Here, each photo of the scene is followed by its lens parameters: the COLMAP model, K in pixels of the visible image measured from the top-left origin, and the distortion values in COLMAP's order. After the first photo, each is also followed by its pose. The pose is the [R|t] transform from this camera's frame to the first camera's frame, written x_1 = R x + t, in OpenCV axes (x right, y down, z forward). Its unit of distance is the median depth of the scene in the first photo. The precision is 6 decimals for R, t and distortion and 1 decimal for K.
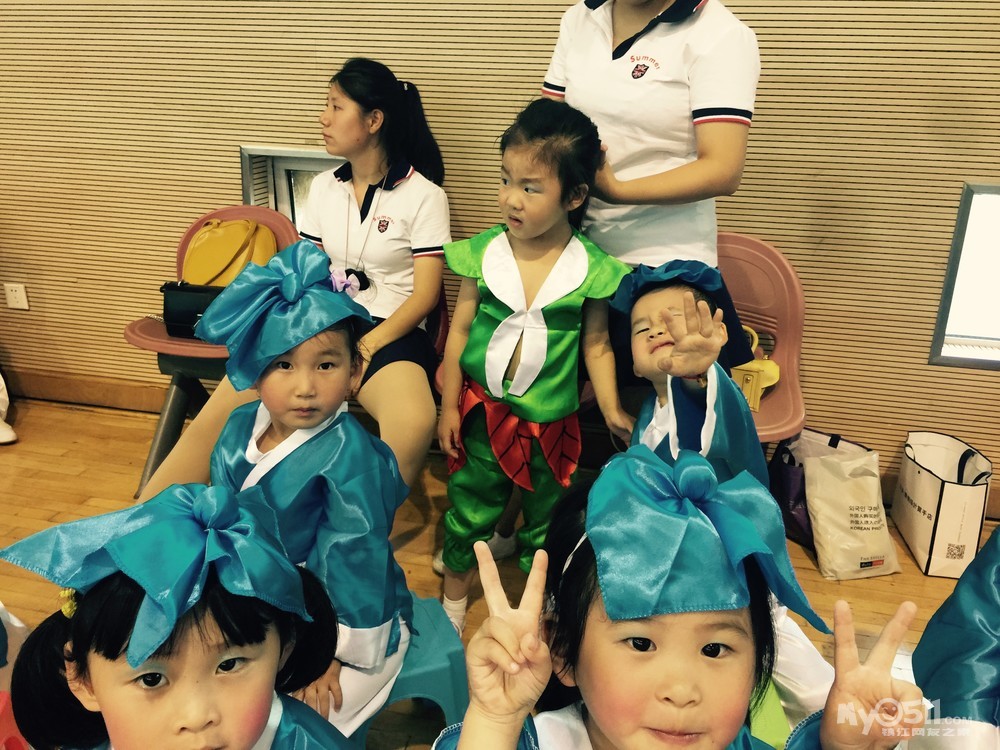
lens RADIAL K [[851.5, 0, 500.0], [0, 851.5, 375.0], [0, 0, 1]] dist [0.085760, -0.162337]
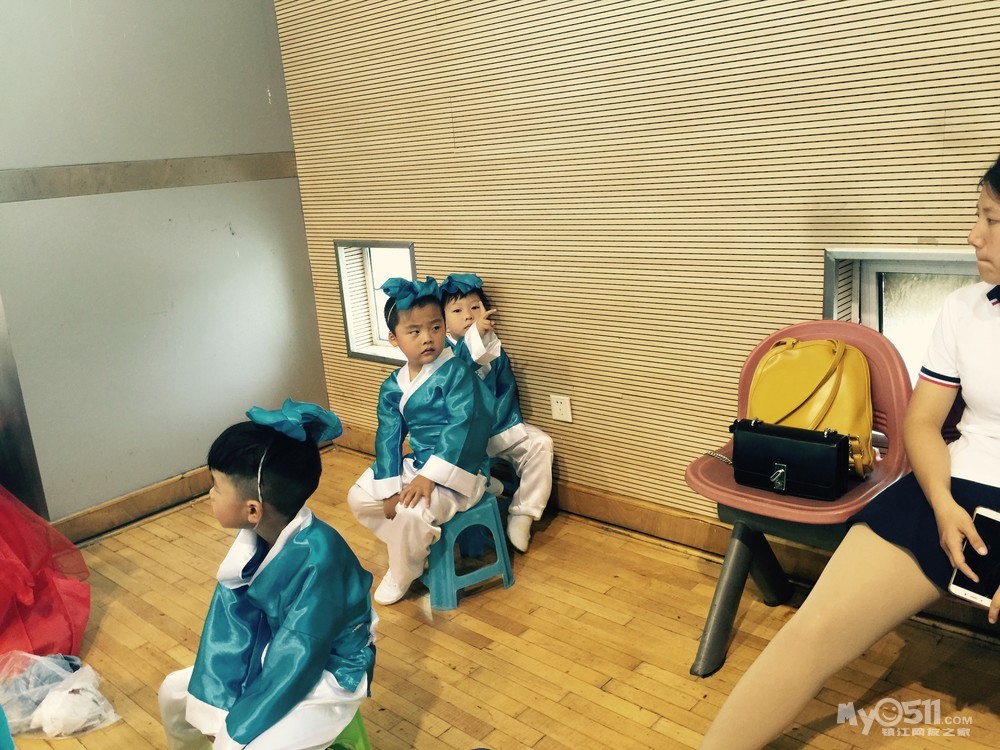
lens RADIAL K [[840.1, 0, 502.7], [0, 840.1, 389.9], [0, 0, 1]] dist [0.004340, -0.008079]
pose [[0.866903, 0.033400, -0.497357, -0.165740], [-0.050335, 0.998518, -0.020678, -0.100608], [0.495929, 0.042960, 0.867300, 0.158921]]
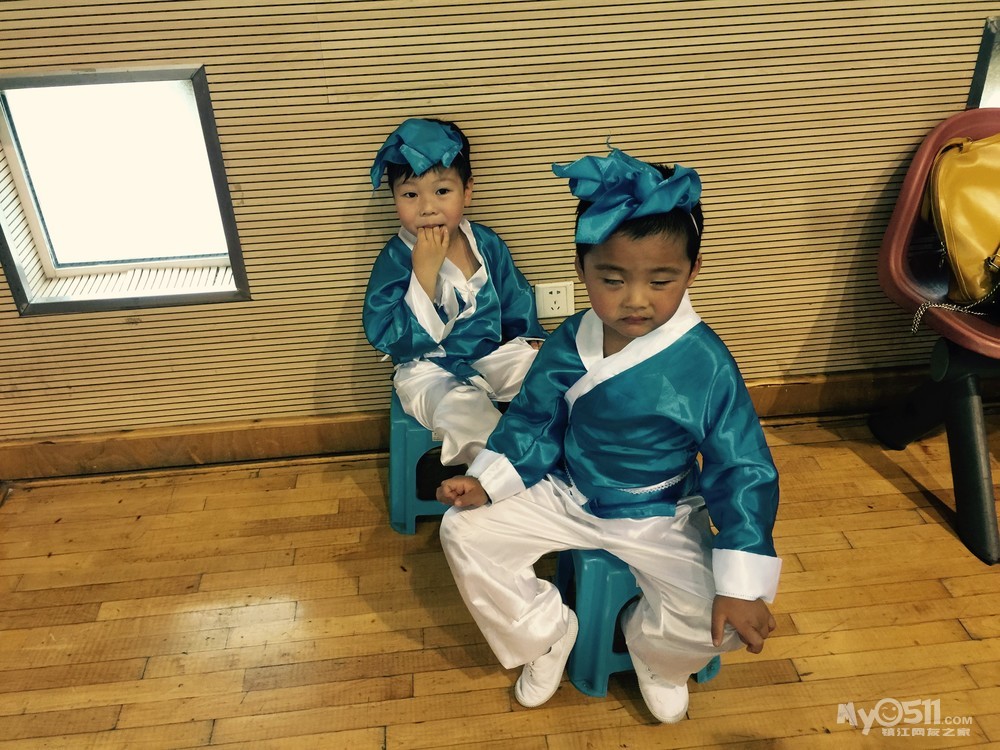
lens RADIAL K [[851.5, 0, 500.0], [0, 851.5, 375.0], [0, 0, 1]] dist [0.085760, -0.162337]
pose [[0.946959, -0.228966, 0.225486, -0.860381], [0.170505, 0.952748, 0.251395, -0.234305], [-0.272392, -0.199614, 0.941253, 0.434536]]
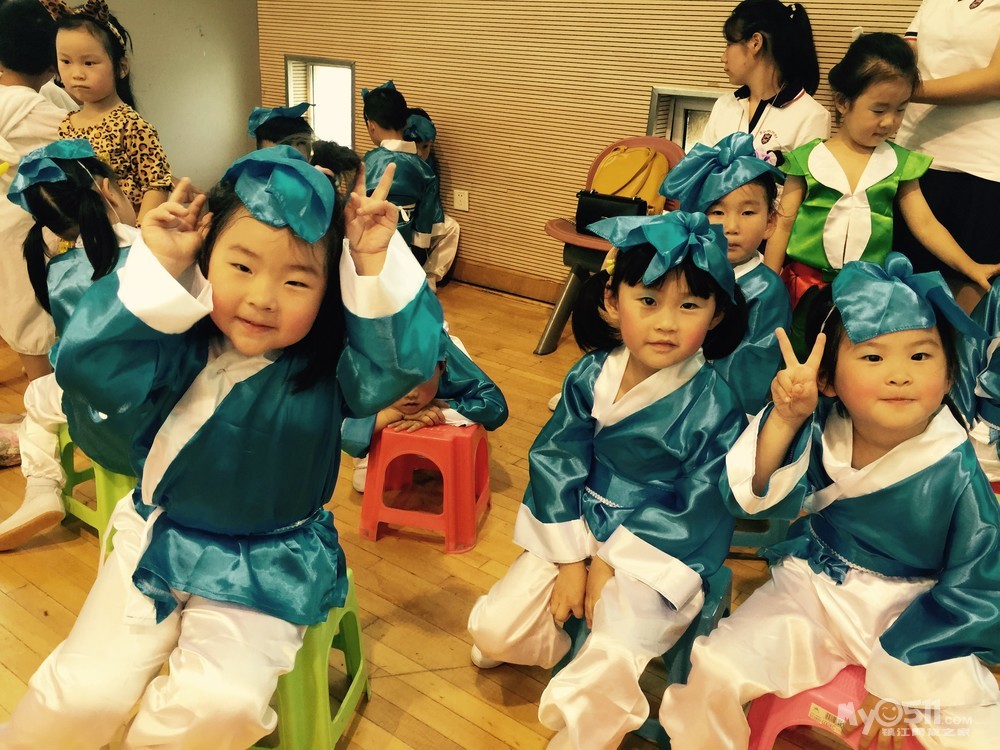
lens RADIAL K [[851.5, 0, 500.0], [0, 851.5, 375.0], [0, 0, 1]] dist [0.085760, -0.162337]
pose [[0.920054, 0.158018, -0.358512, 0.000194], [-0.149801, 0.987412, 0.050774, 0.107931], [0.362022, 0.006991, 0.932143, -0.211788]]
